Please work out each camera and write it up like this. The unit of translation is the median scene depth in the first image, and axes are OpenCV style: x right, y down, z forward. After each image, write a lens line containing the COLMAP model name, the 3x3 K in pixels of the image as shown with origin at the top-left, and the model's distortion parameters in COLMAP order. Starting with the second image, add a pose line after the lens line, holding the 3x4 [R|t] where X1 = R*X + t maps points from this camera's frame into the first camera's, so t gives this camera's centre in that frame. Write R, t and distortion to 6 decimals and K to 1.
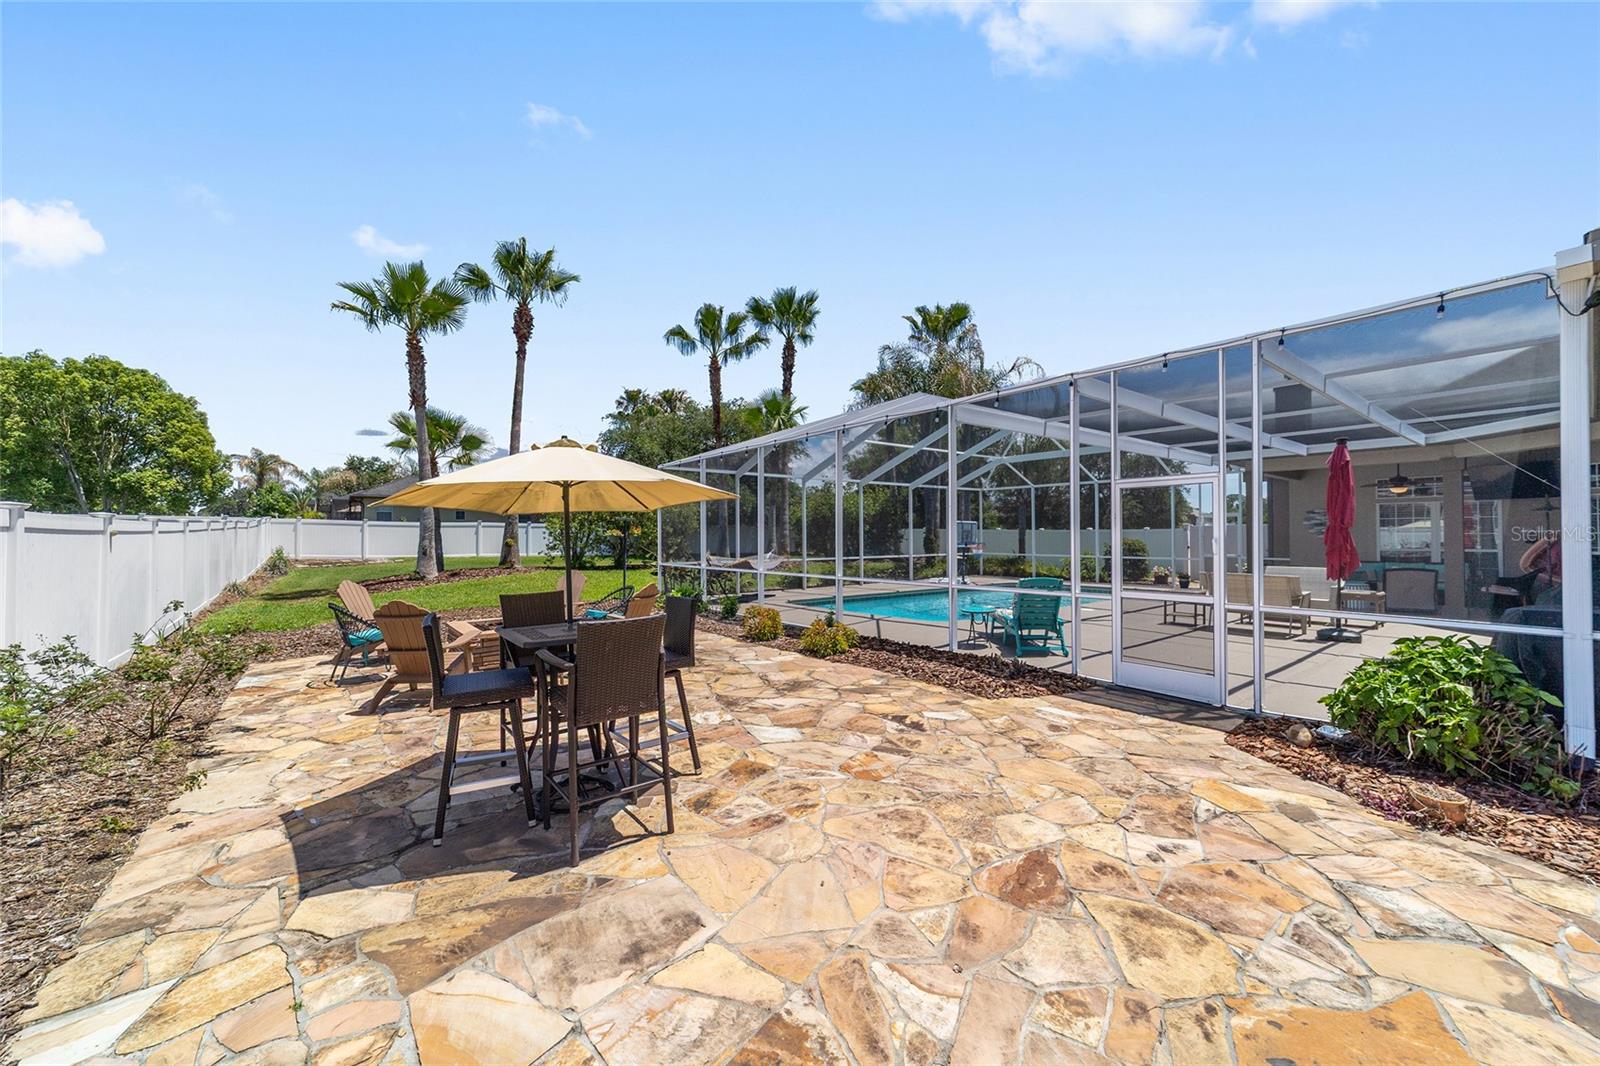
lens RADIAL K [[614.4, 0, 796.3], [0, 614.4, 530.0], [0, 0, 1]] dist [-0.020440, 0.010167]
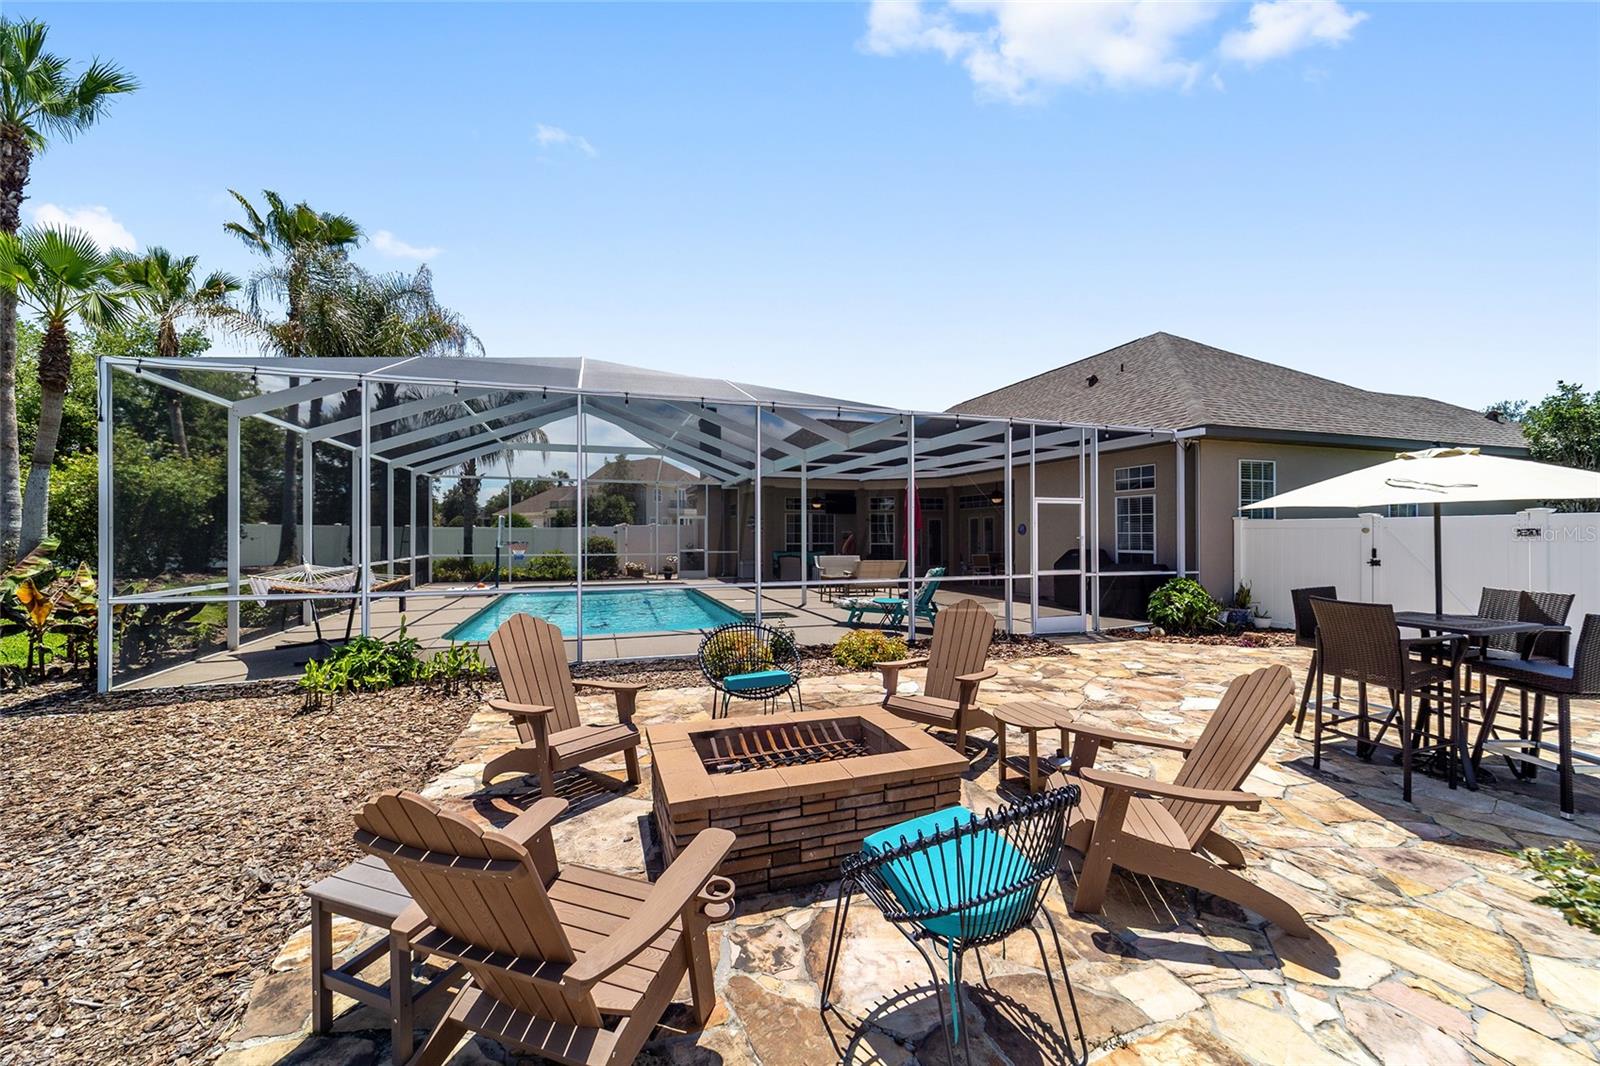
lens RADIAL K [[614.4, 0, 796.3], [0, 614.4, 530.0], [0, 0, 1]] dist [-0.020440, 0.010167]
pose [[0.324829, 0.007670, 0.945742, -0.353210], [-0.012692, 0.999912, -0.003751, 0.001889], [-0.945688, -0.010785, 0.324898, 0.339629]]
